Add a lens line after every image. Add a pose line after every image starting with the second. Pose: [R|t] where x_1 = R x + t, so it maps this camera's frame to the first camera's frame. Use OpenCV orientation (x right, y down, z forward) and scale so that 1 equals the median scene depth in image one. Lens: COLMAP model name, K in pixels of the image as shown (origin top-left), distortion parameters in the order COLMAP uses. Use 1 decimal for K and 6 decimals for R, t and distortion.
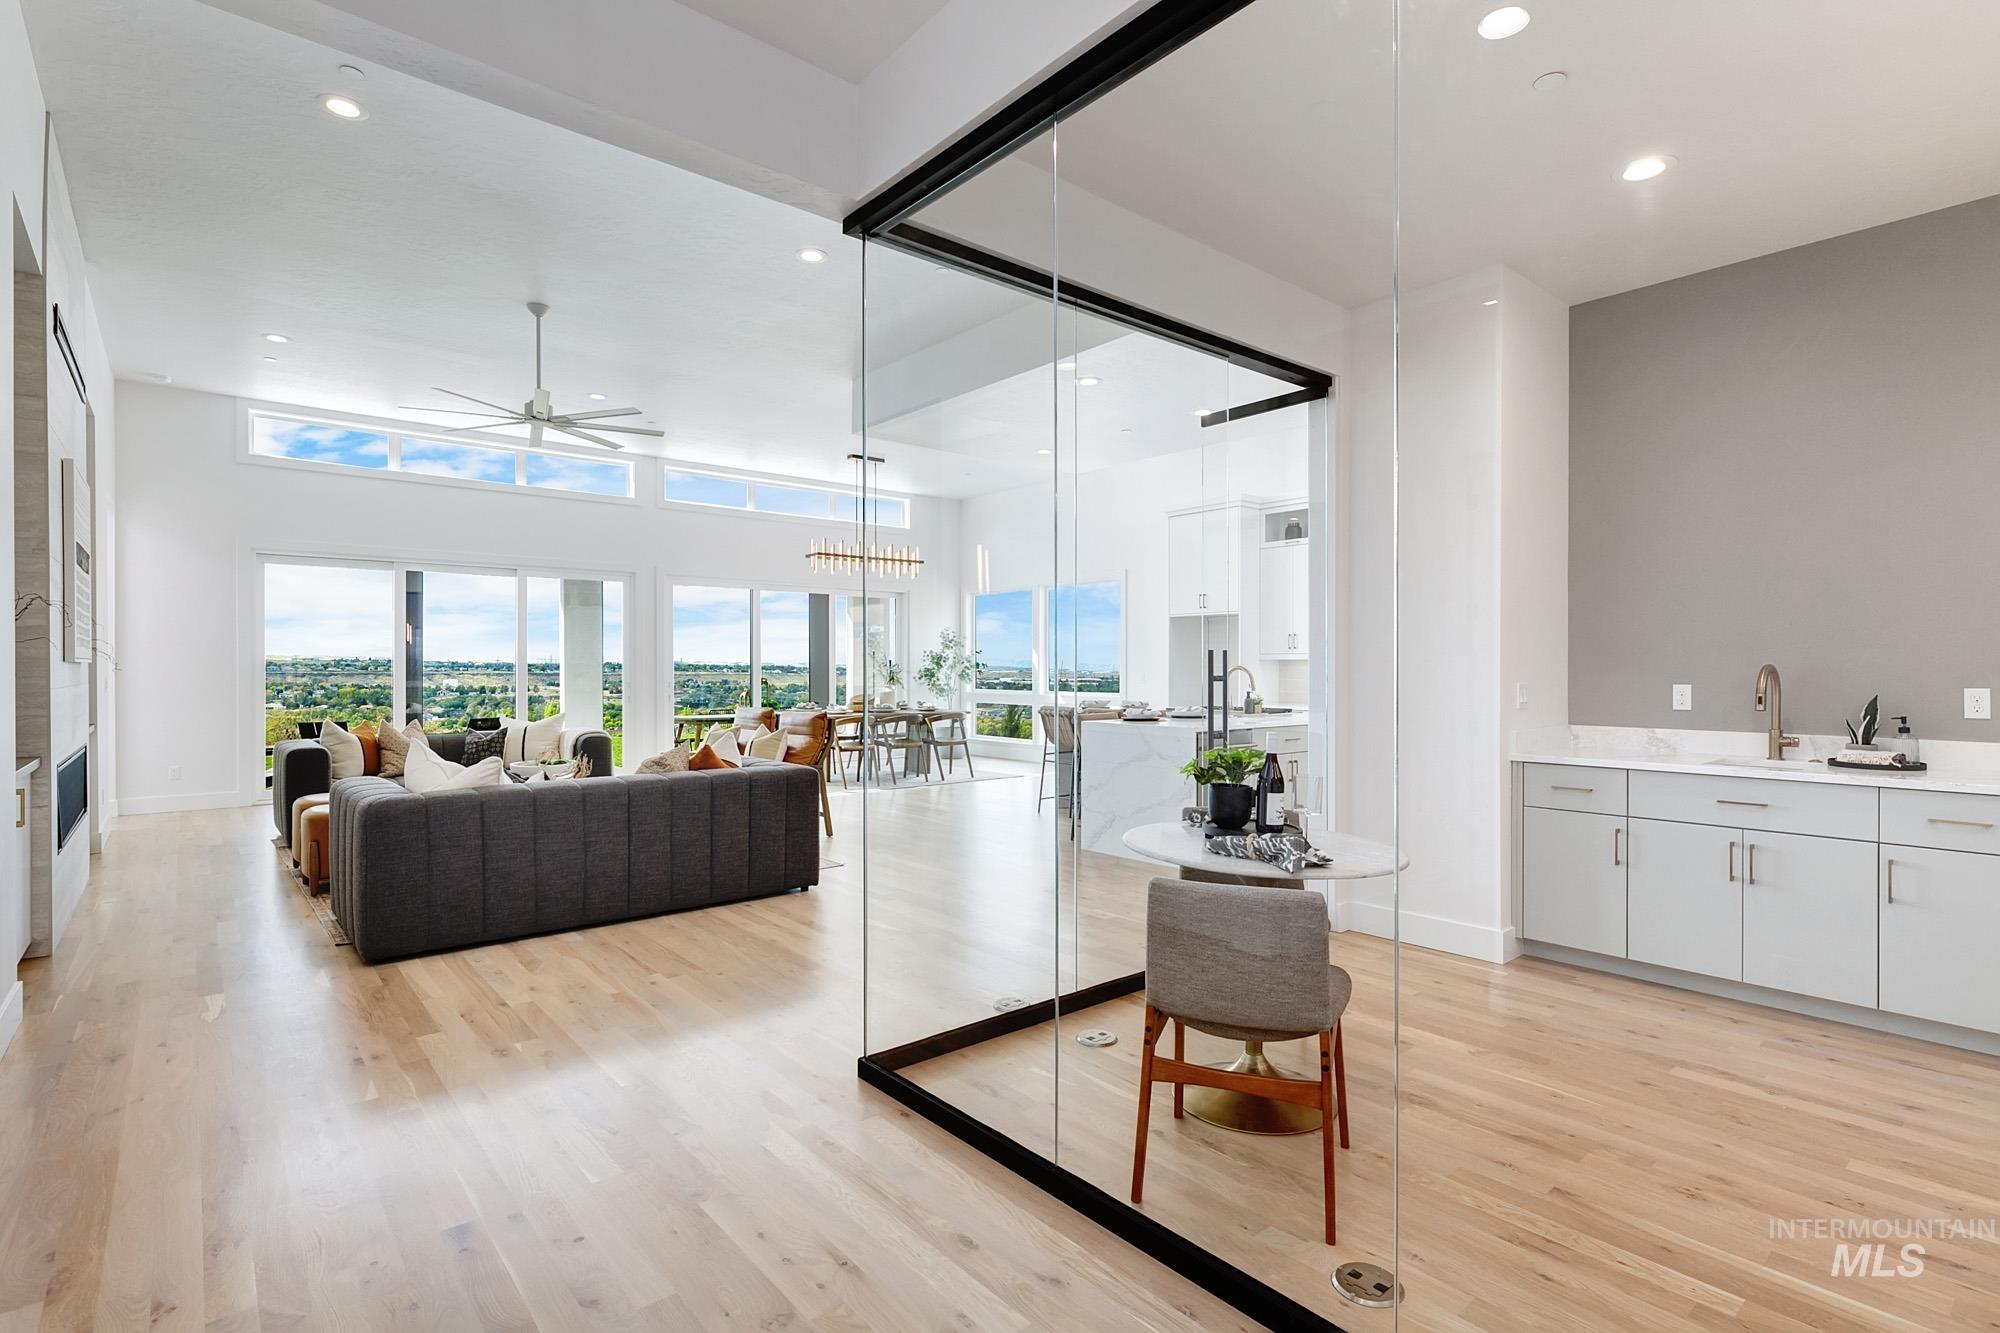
lens RADIAL K [[990.0, 0, 993.2], [0, 990.0, 669.5], [0, 0, 1]] dist [0.003703, -0.000483]
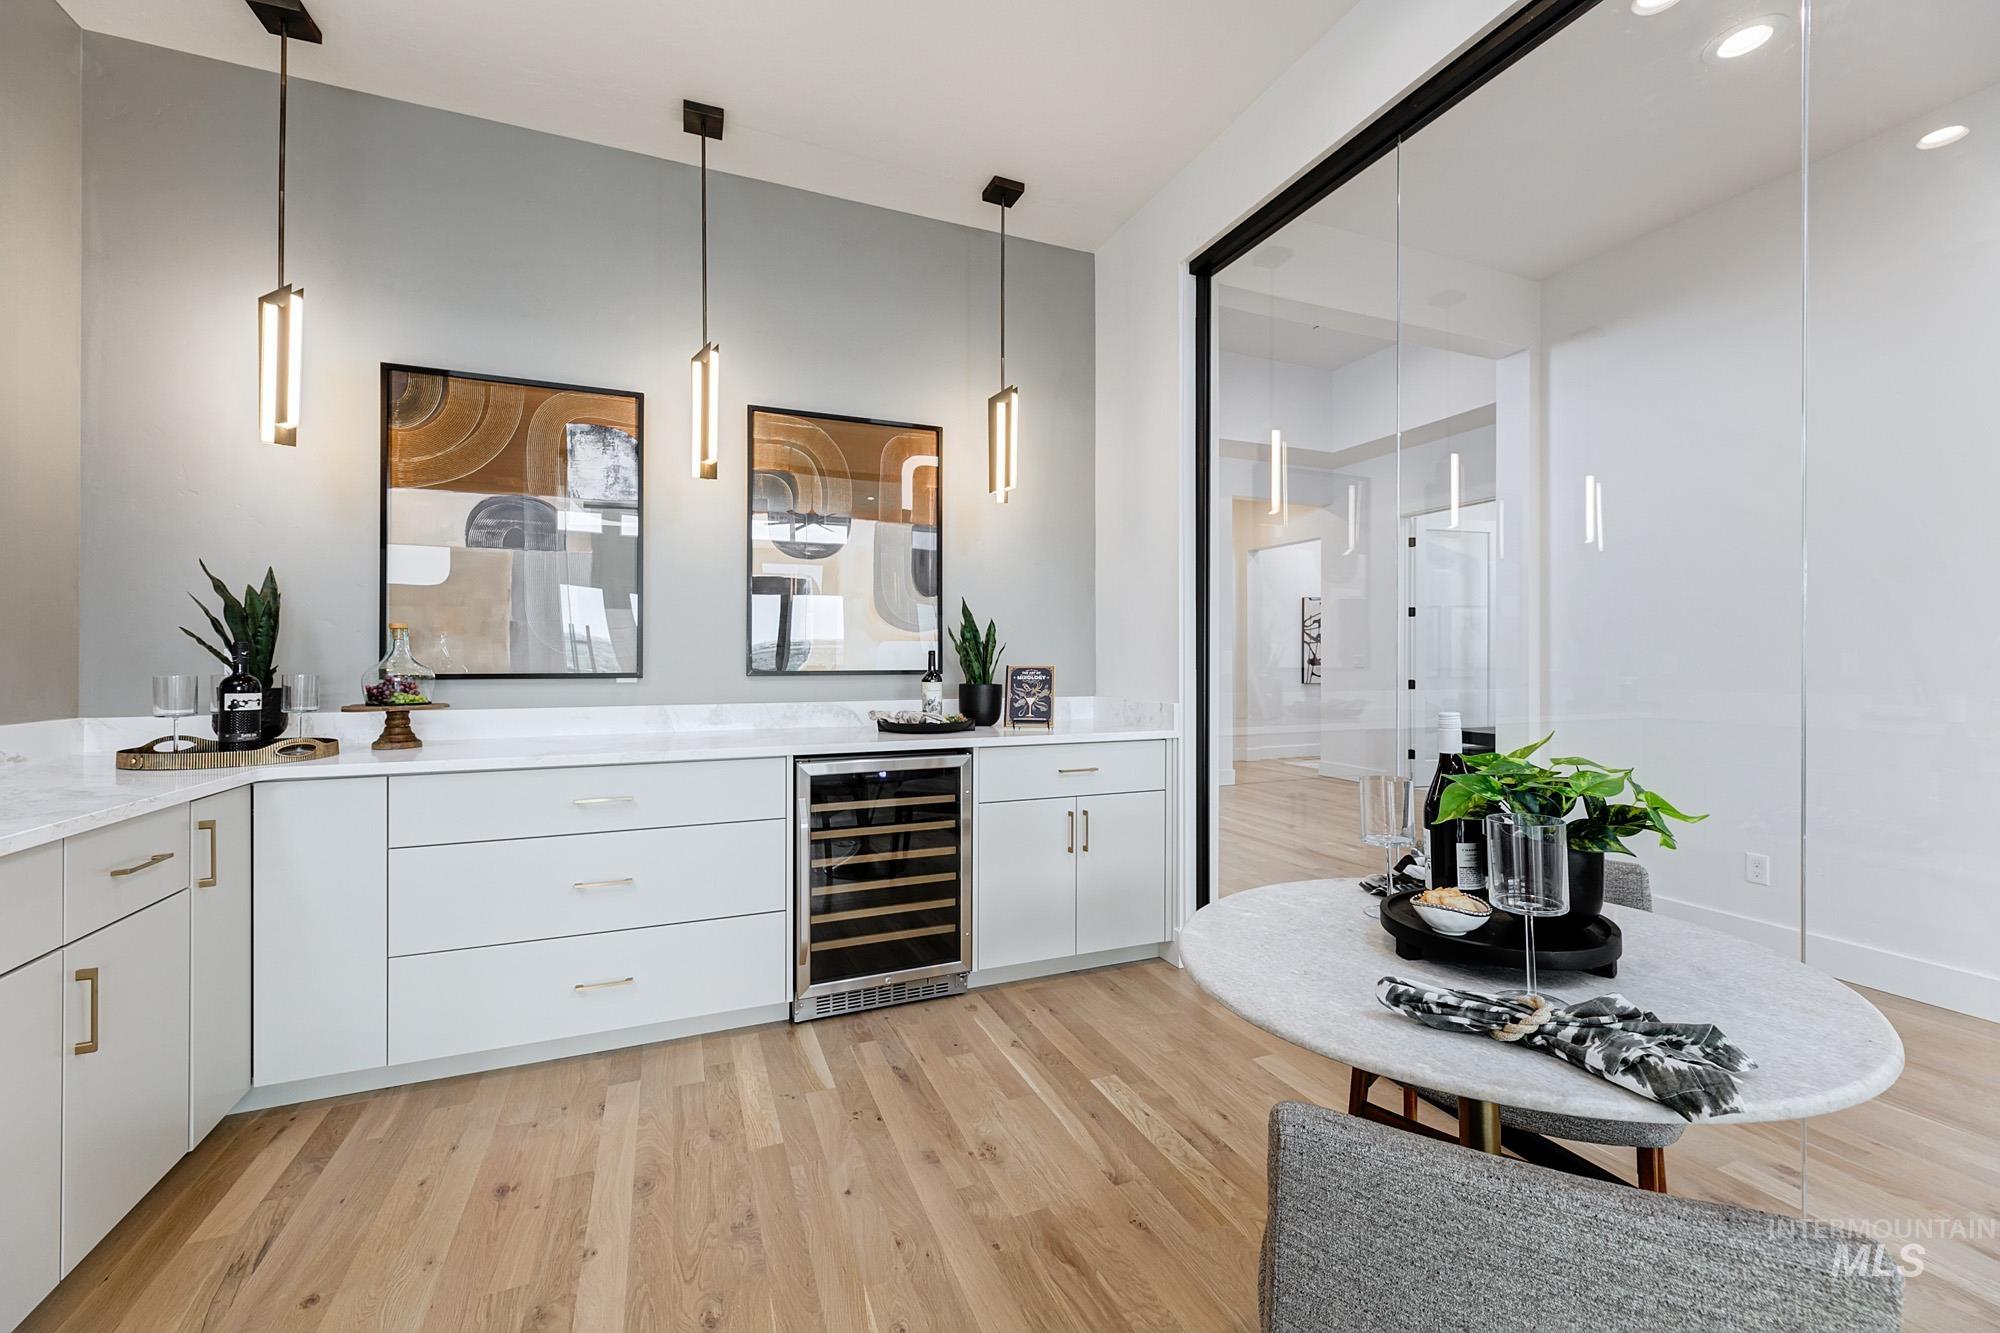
lens RADIAL K [[822.0, 0, 987.7], [0, 822.0, 655.6], [0, 0, 1]] dist [0.014361, 0.000337]
pose [[-0.950723, 0.000017, 0.310040, 0.146535], [0.000008, 1.000000, -0.000032, 0.012621], [-0.310040, -0.000028, -0.950723, 0.581565]]
